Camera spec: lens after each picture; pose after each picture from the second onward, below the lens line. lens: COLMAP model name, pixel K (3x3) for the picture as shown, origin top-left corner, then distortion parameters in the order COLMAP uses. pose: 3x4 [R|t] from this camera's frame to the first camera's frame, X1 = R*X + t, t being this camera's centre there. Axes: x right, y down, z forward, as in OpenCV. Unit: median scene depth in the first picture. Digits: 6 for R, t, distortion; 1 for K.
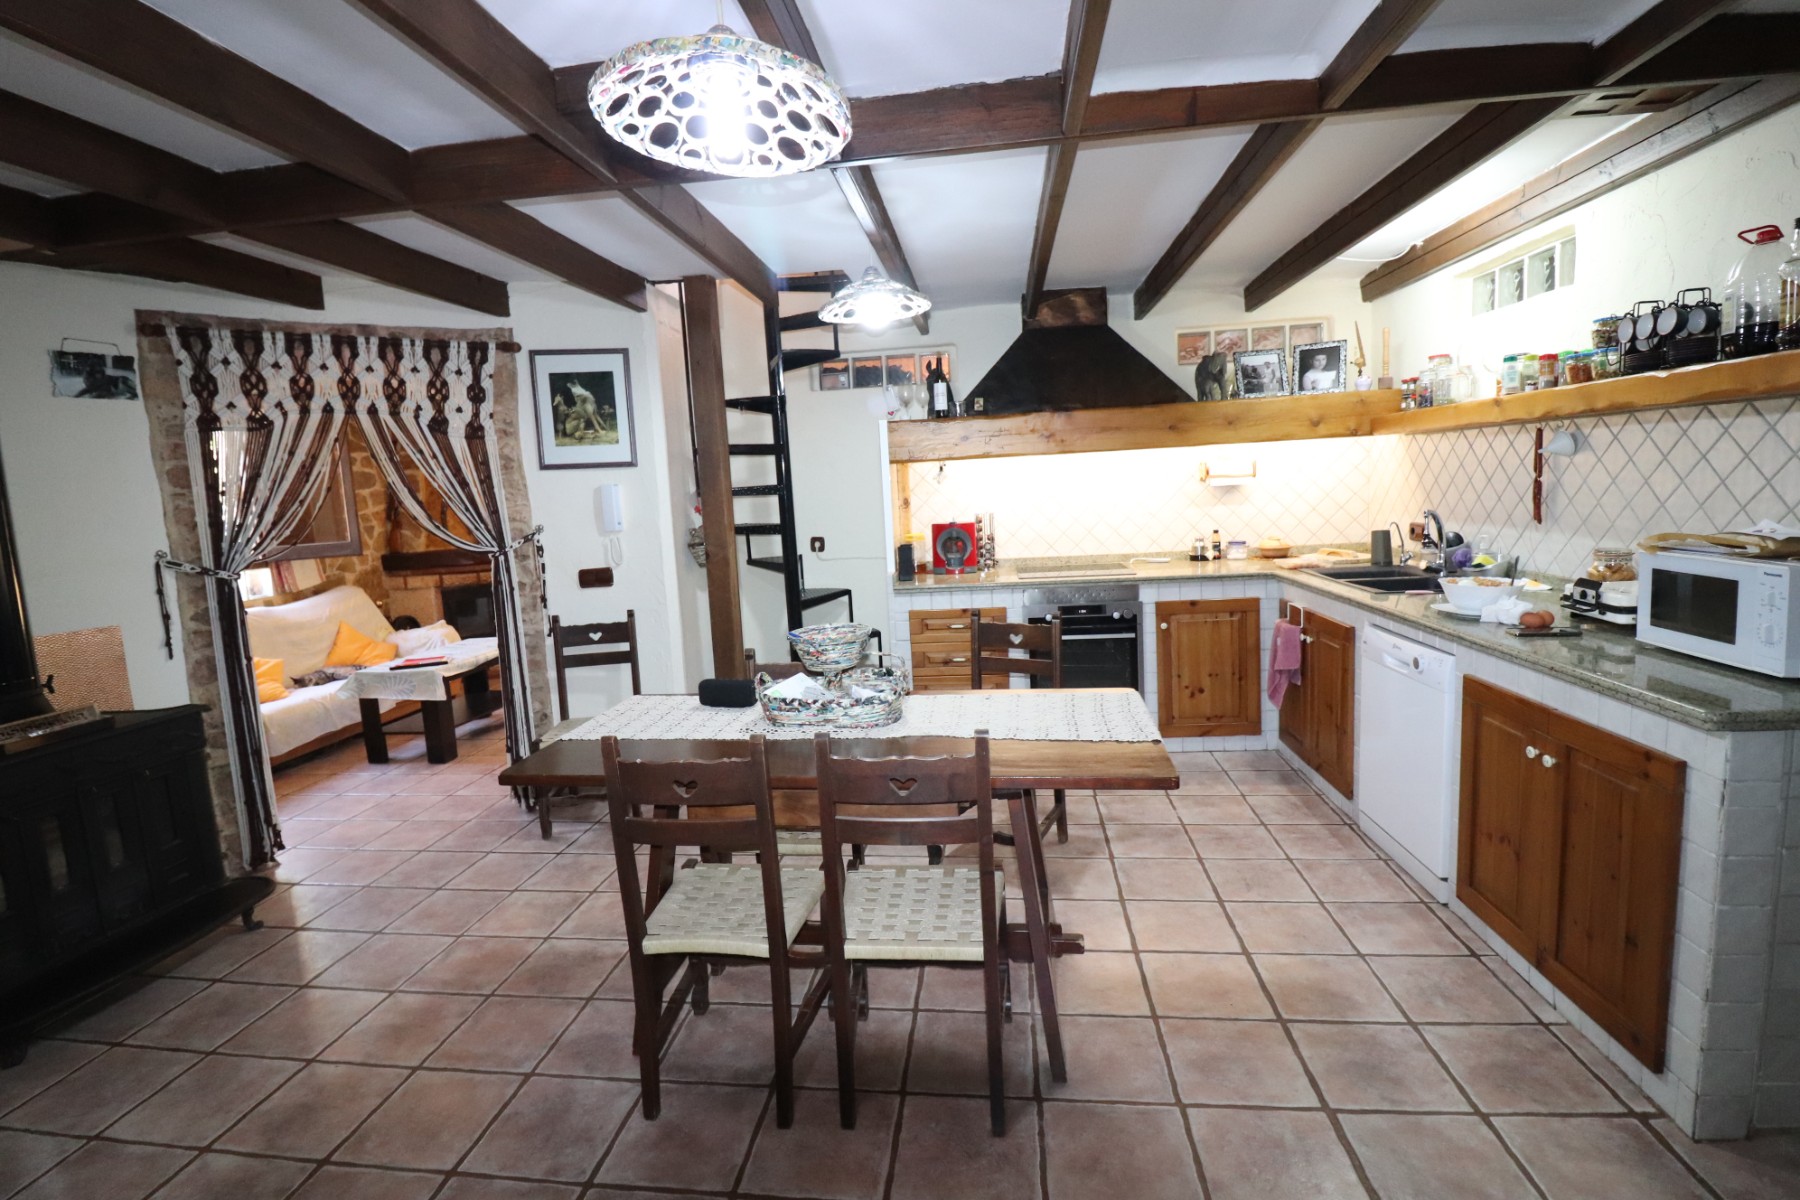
lens RADIAL K [[854.0, 0, 895.5], [0, 854.0, 580.1], [0, 0, 1]] dist [0.001042, -0.008649]
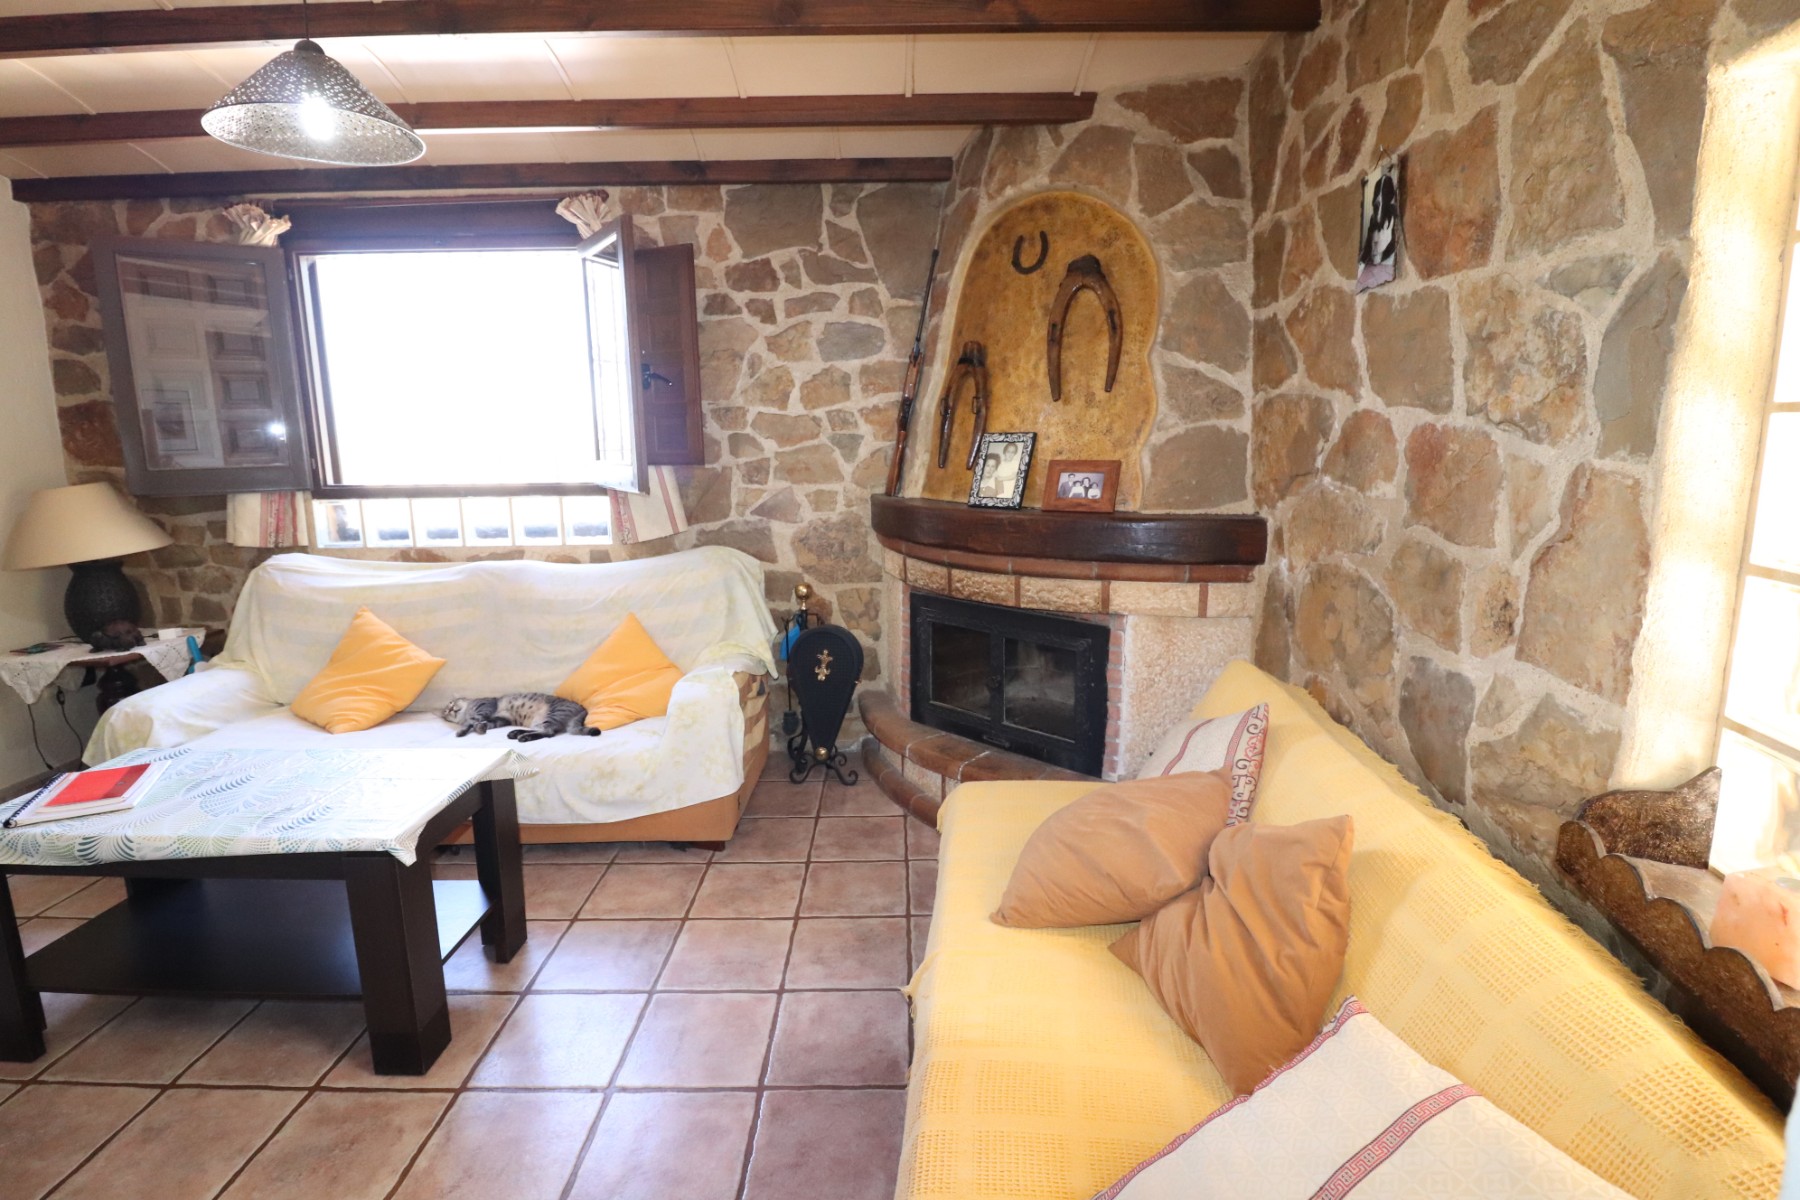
lens RADIAL K [[854.0, 0, 895.5], [0, 854.0, 580.1], [0, 0, 1]] dist [0.001042, -0.008649]
pose [[0.134268, 0.222064, -0.965743, -0.109324], [-0.105224, 0.972253, 0.208932, -0.088354], [0.985343, 0.073567, 0.153909, 0.959030]]
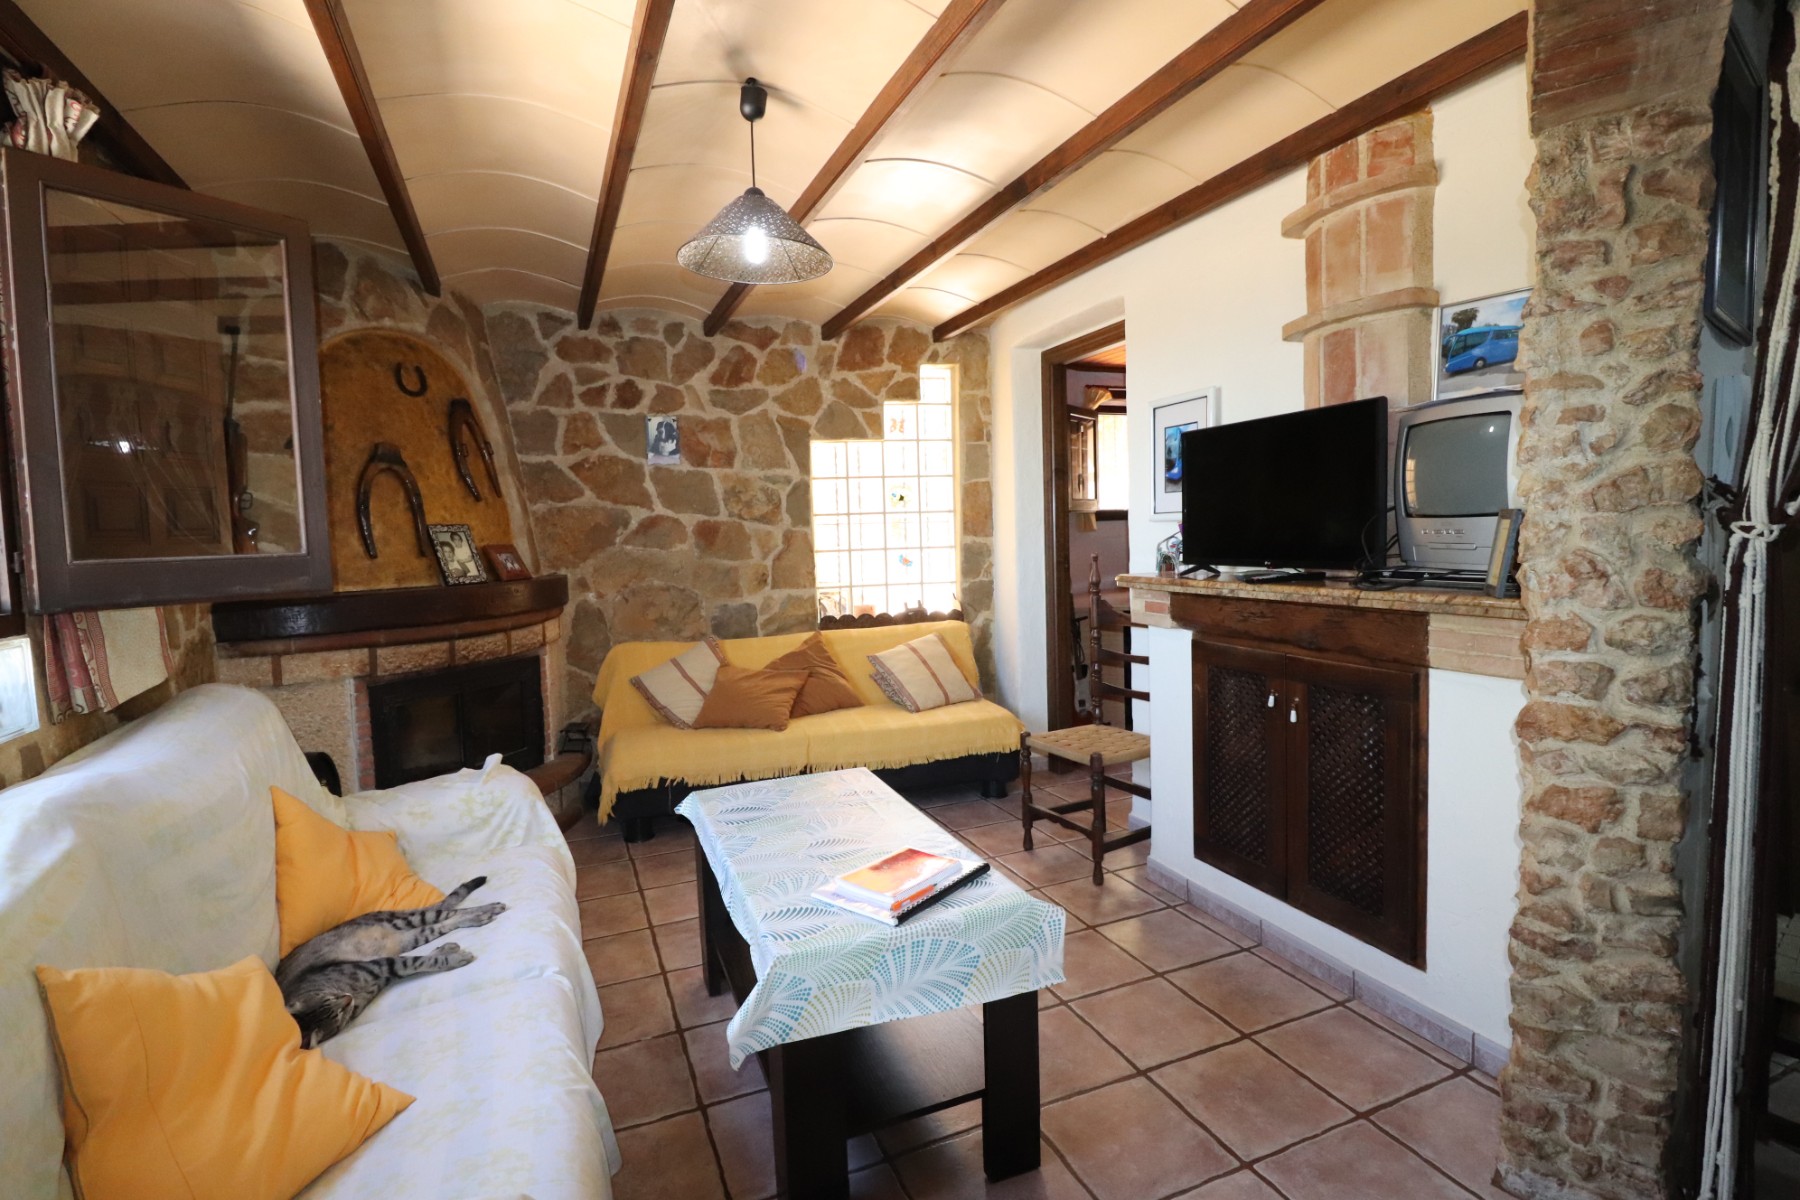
lens RADIAL K [[839.7, 0, 898.1], [0, 839.7, 580.3], [0, 0, 1]] dist [-0.001465, -0.012273]
pose [[0.856530, 0.000313, 0.516097, -0.540819], [0.040260, 0.996912, -0.067421, -0.001098], [-0.514524, 0.078527, 0.853873, 0.519250]]
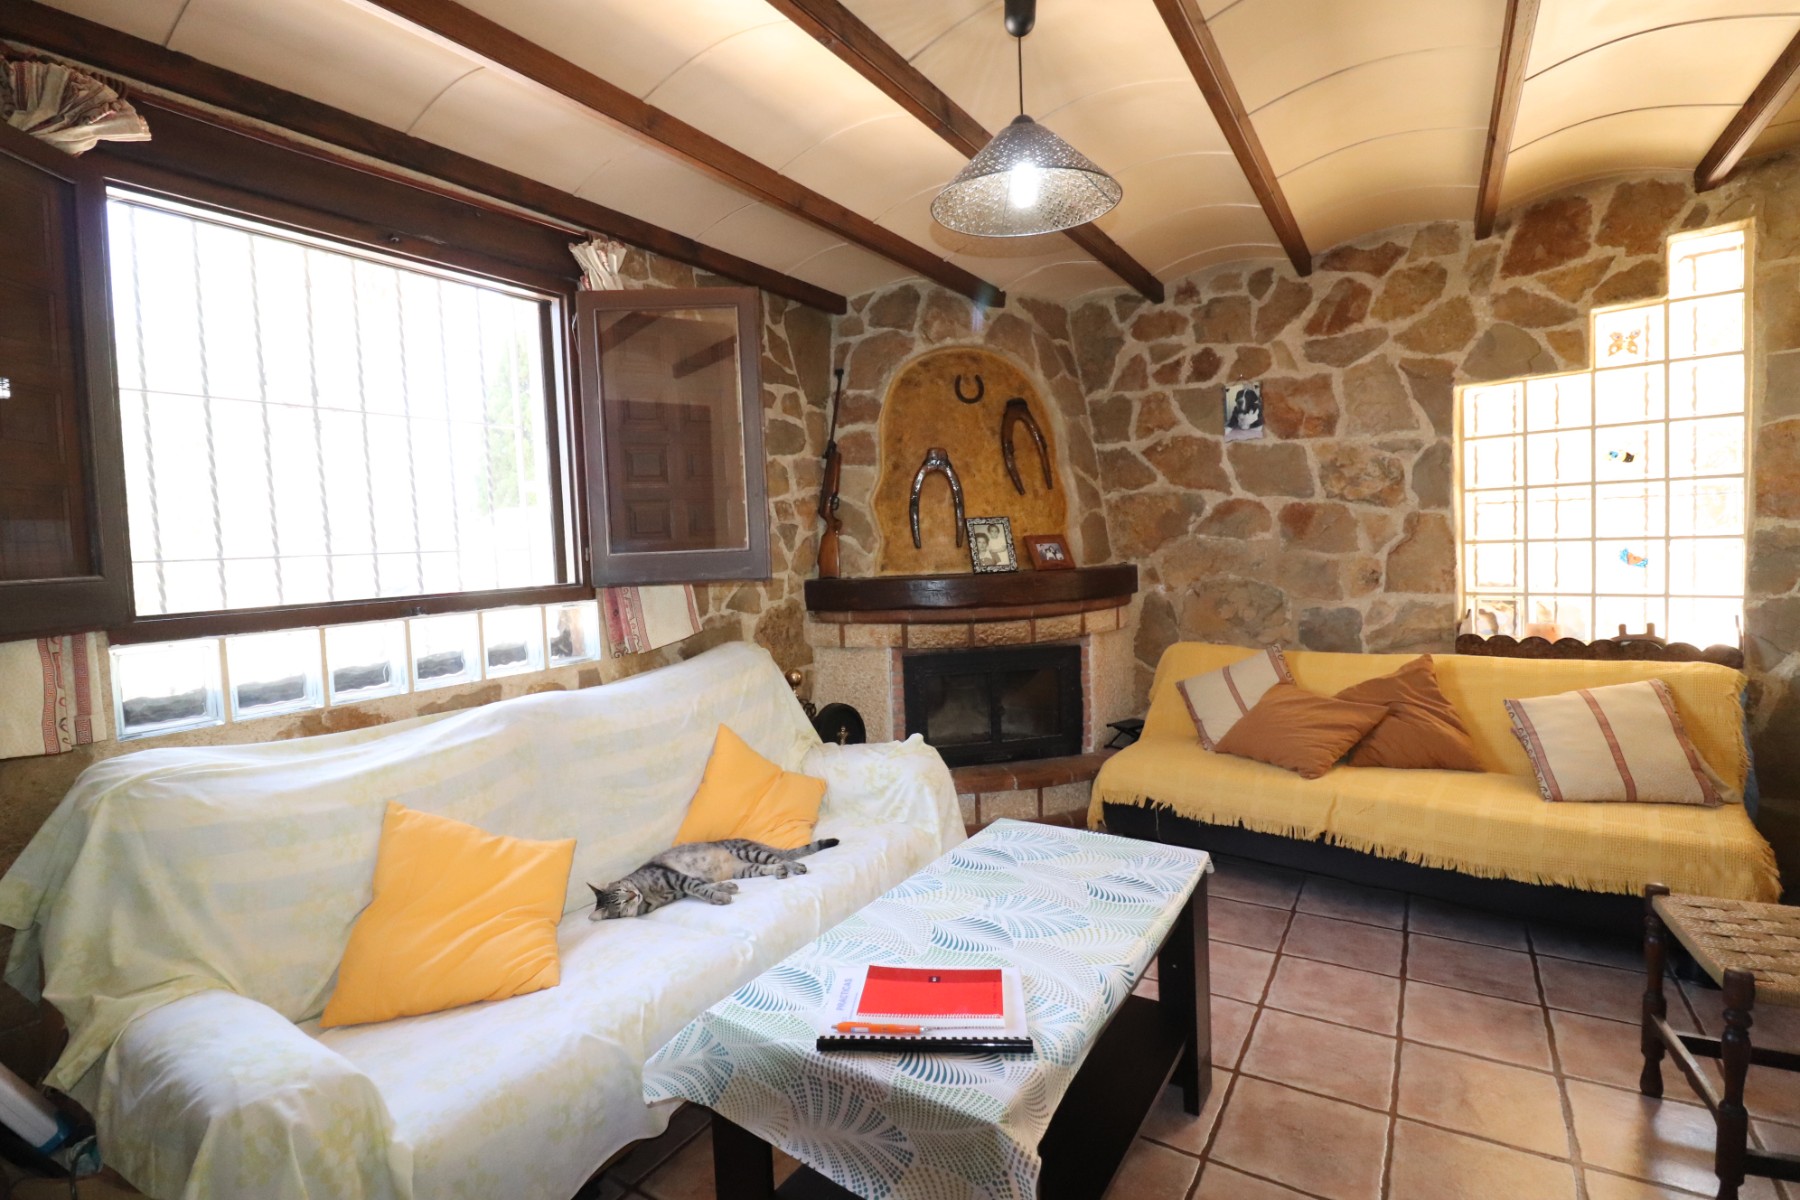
lens RADIAL K [[839.7, 0, 898.1], [0, 839.7, 580.3], [0, 0, 1]] dist [-0.001465, -0.012273]
pose [[0.910126, 0.040548, -0.412342, -0.342301], [-0.057974, 0.997872, -0.029834, -0.017808], [0.410255, 0.051058, 0.910540, 0.560684]]
